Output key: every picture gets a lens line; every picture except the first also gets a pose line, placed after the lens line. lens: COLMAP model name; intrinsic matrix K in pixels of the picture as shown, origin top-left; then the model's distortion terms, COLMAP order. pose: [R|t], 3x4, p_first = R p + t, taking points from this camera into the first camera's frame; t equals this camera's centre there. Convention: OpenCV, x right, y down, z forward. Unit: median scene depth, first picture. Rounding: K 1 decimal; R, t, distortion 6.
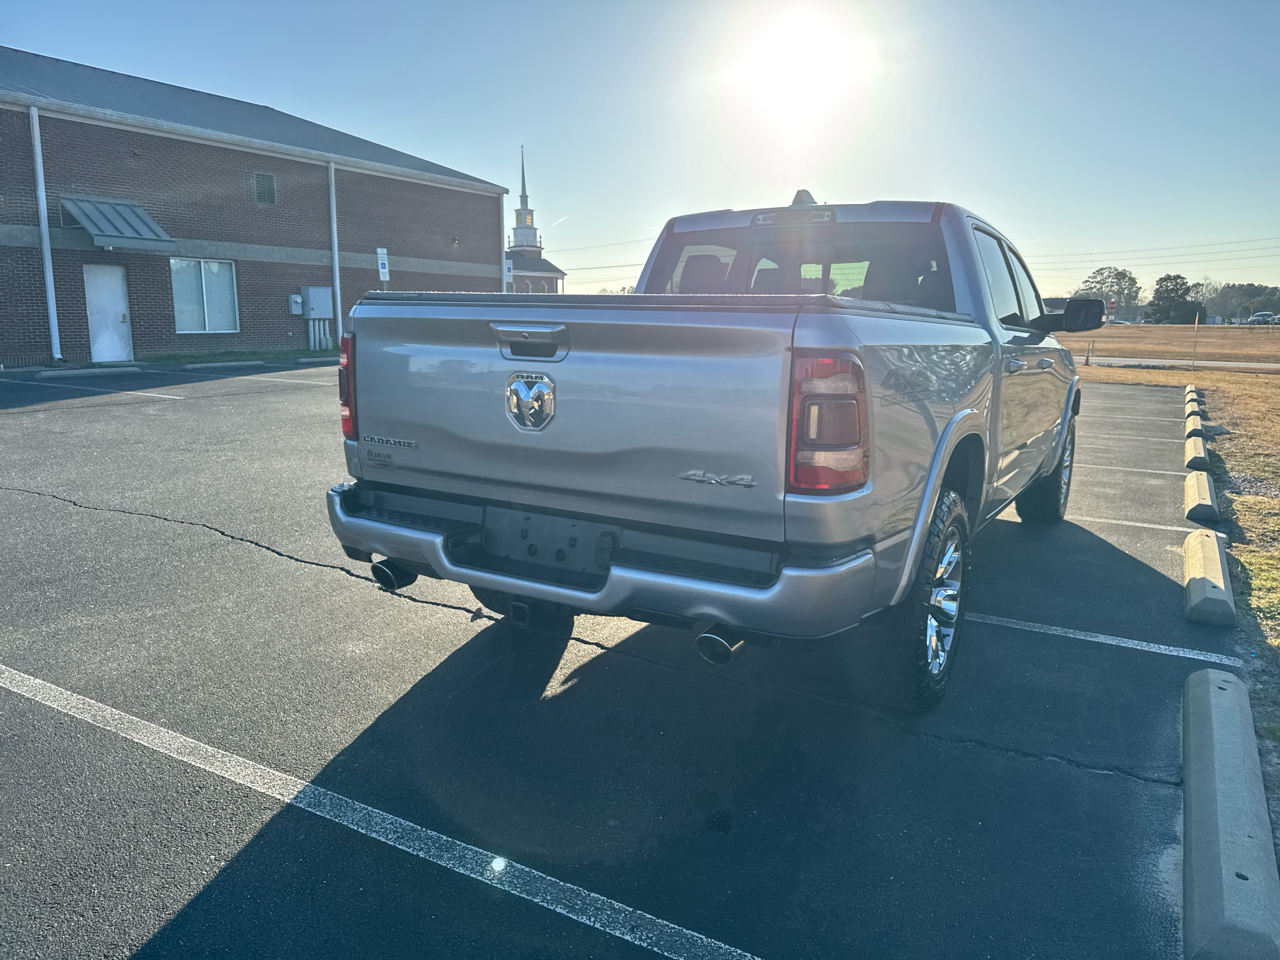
lens RADIAL K [[905.1, 0, 643.8], [0, 905.1, 464.7], [0, 0, 1]] dist [0.035390, -0.032818]
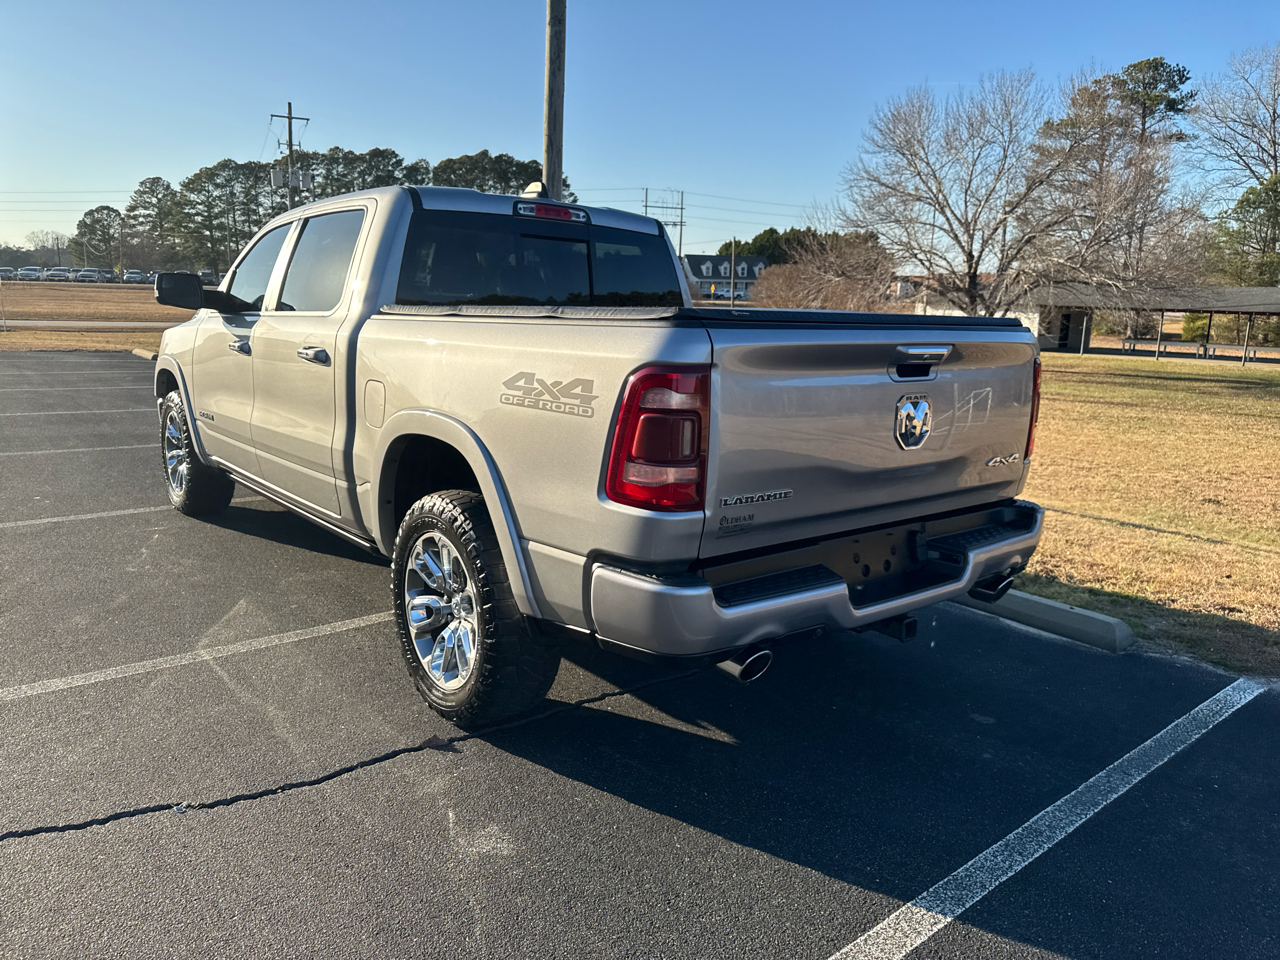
lens RADIAL K [[906.5, 0, 641.5], [0, 906.5, 485.5], [0, 0, 1]] dist [-0.029074, 0.051400]
pose [[0.340075, -0.185983, 0.921824, -0.970620], [0.117205, 0.980988, 0.154680, -0.159043], [-0.933066, 0.055440, 0.355407, 0.768542]]
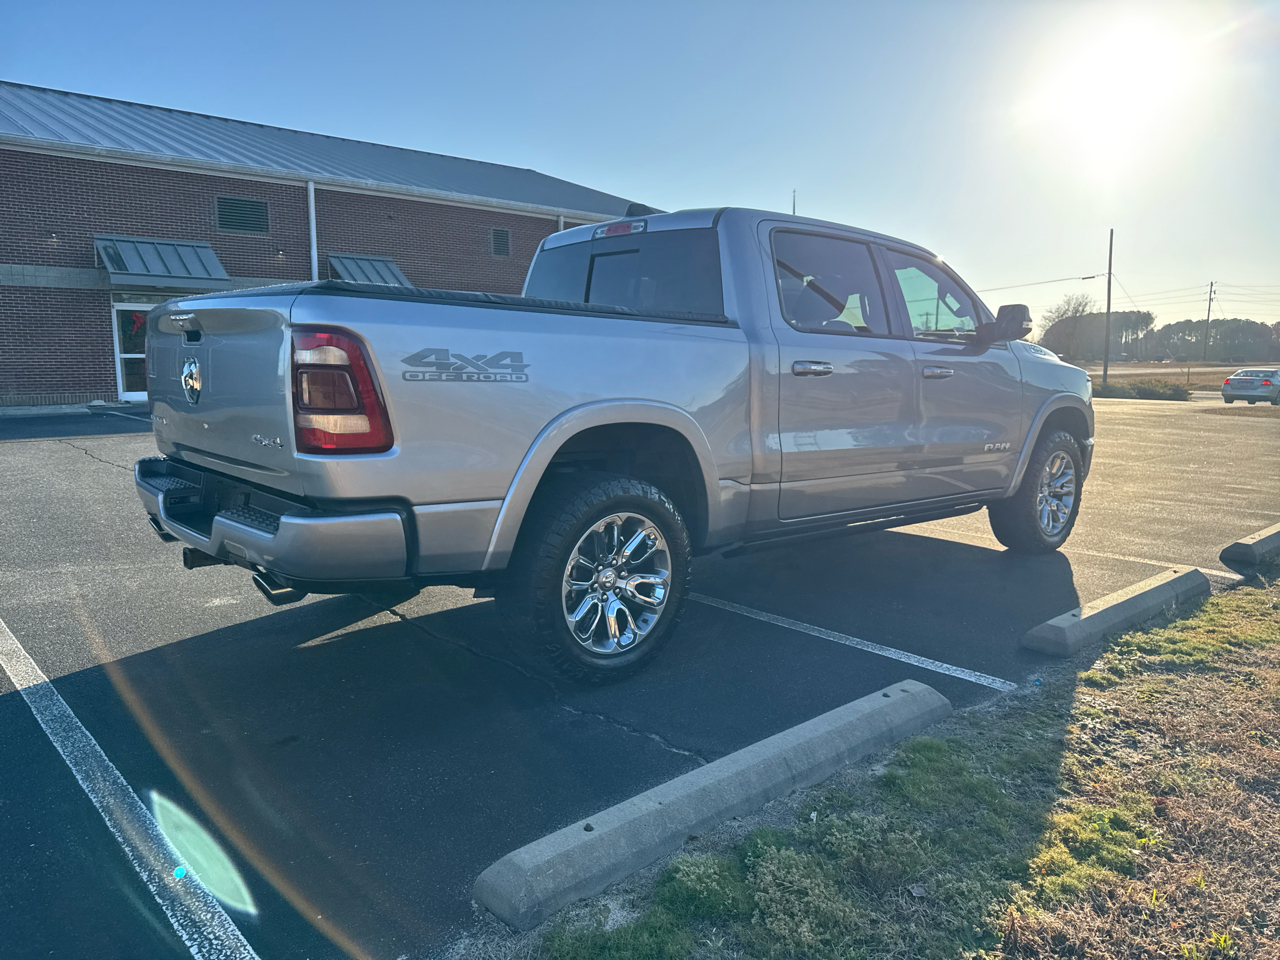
lens RADIAL K [[893.1, 0, 640.0], [0, 893.1, 480.0], [0, 0, 1]] dist [0.061369, -0.081568]
pose [[0.955155, 0.034189, -0.294125, 0.655904], [-0.042507, 0.998855, -0.021935, 0.053004], [0.293038, 0.033454, 0.955515, 0.025764]]
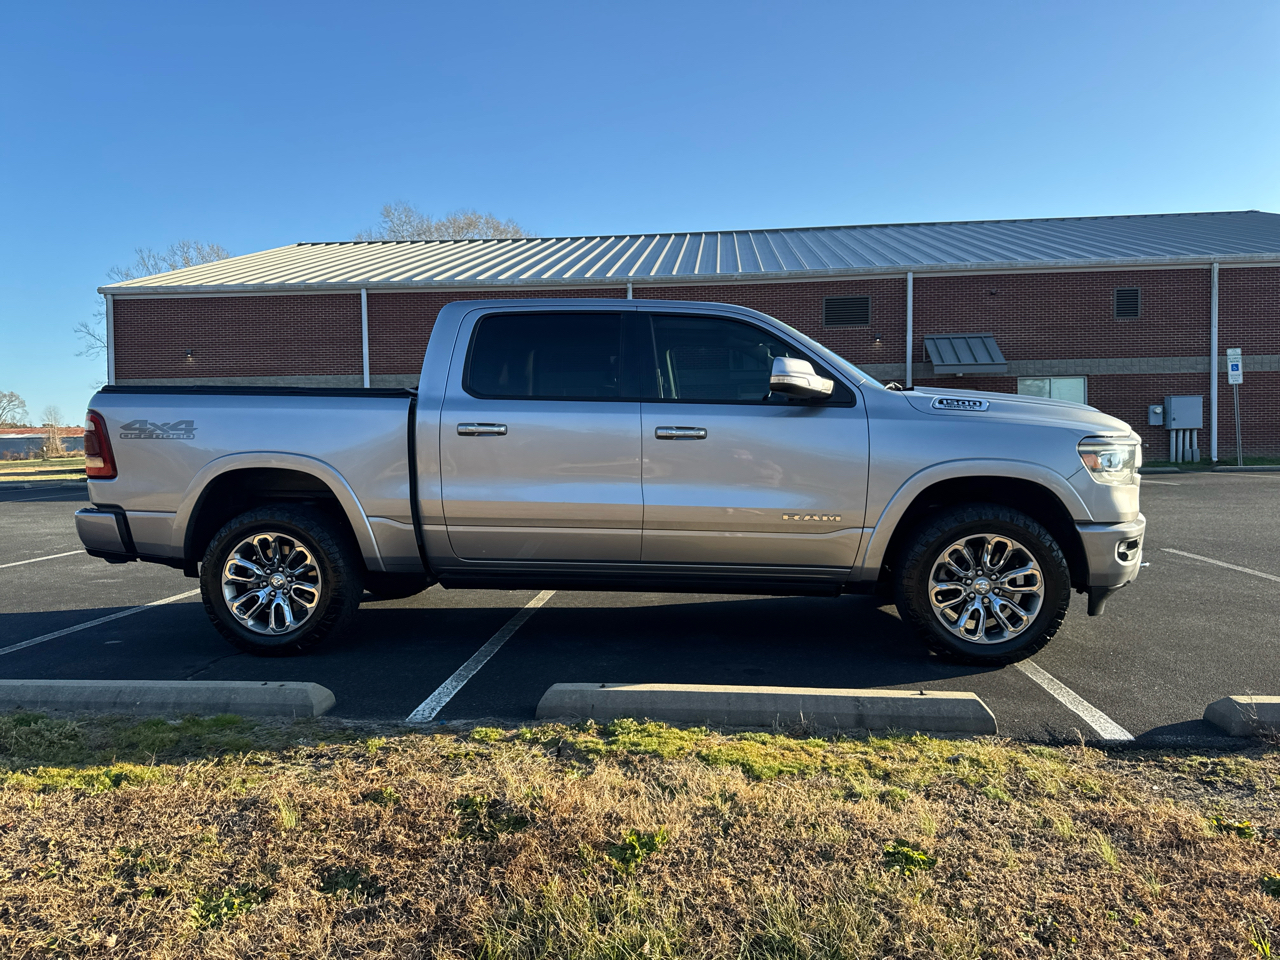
lens RADIAL K [[887.5, 0, 641.4], [0, 887.5, 469.2], [0, 0, 1]] dist [0.063158, -0.076822]
pose [[0.435464, 0.014113, -0.900096, 1.878448], [-0.128826, 0.990563, -0.046795, -0.039613], [0.890941, 0.136333, 0.433172, 0.884149]]
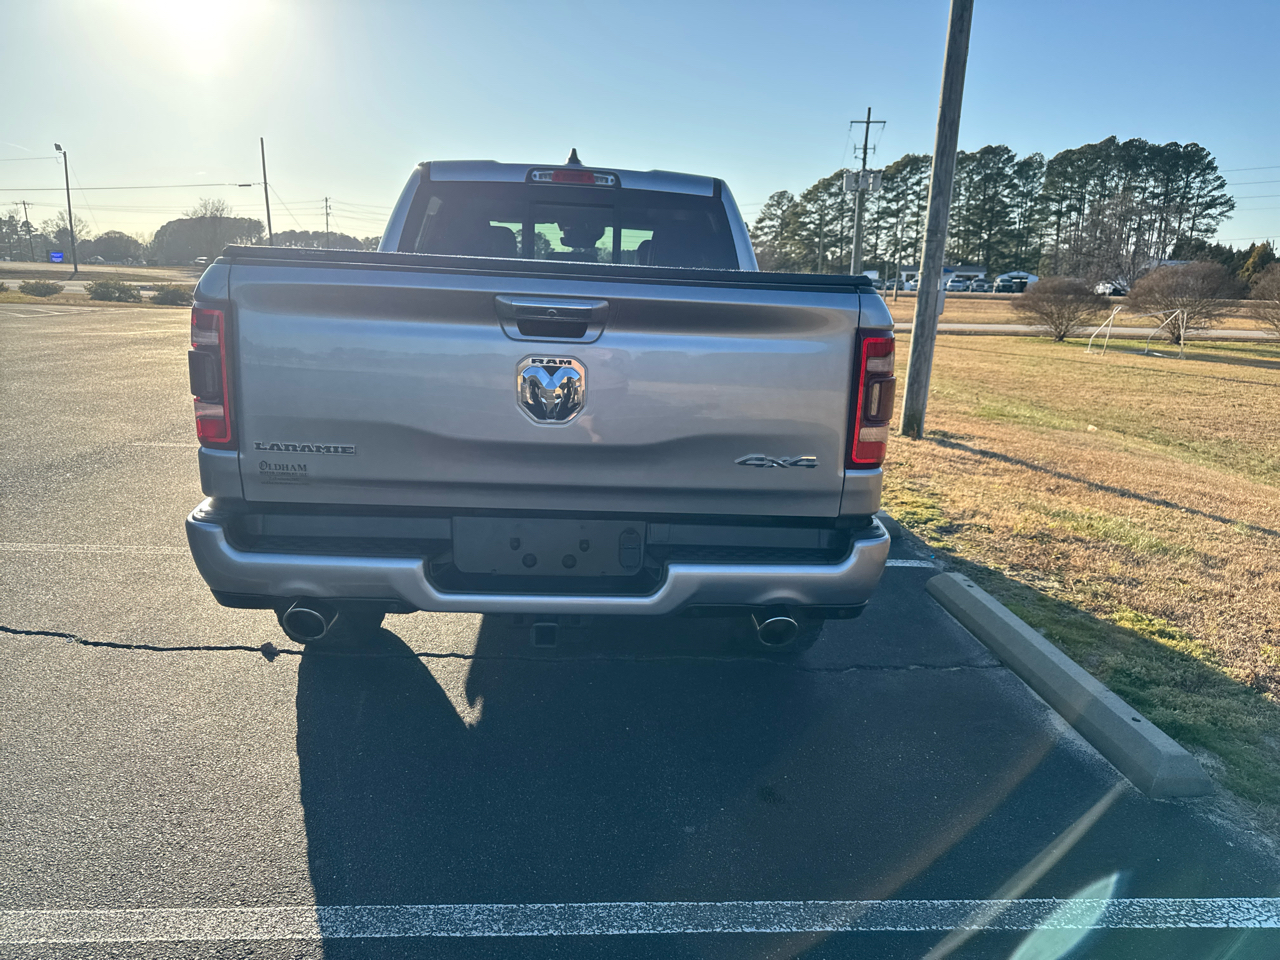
lens RADIAL K [[914.3, 0, 640.0], [0, 914.3, 480.0], [0, 0, 1]] dist [0.005963, -0.000205]
pose [[0.828030, -0.099872, 0.551718, -0.448808], [0.062726, 0.994331, 0.085854, -0.044631], [-0.557164, -0.036482, 0.829600, 0.193841]]
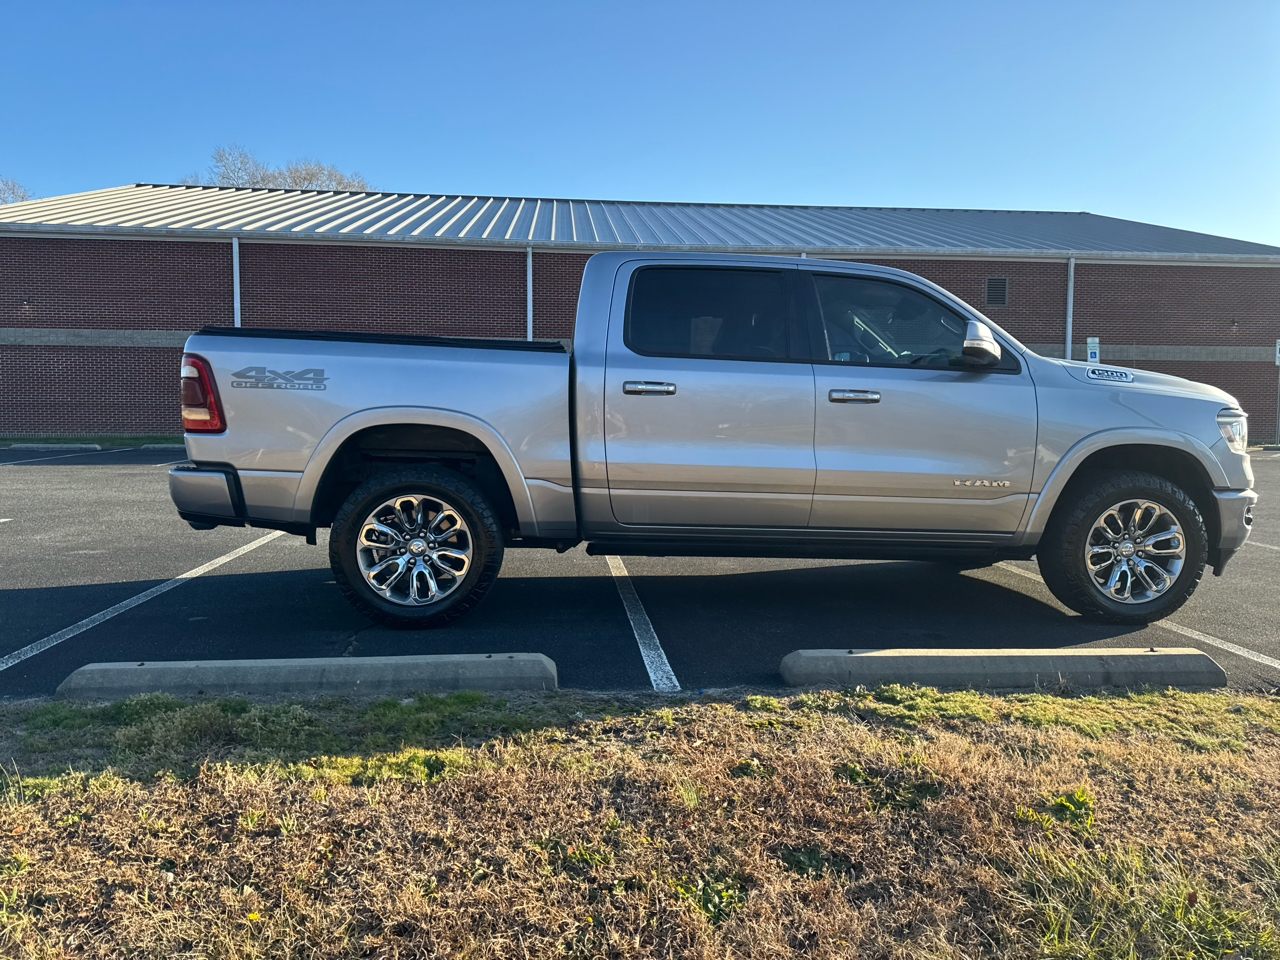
lens RADIAL K [[887.5, 0, 641.4], [0, 887.5, 469.2], [0, 0, 1]] dist [0.063158, -0.076822]
pose [[0.587390, 0.047237, -0.807924, 1.581312], [-0.134271, 0.990148, -0.039729, 0.039921], [0.798088, 0.131817, 0.587946, 0.485081]]
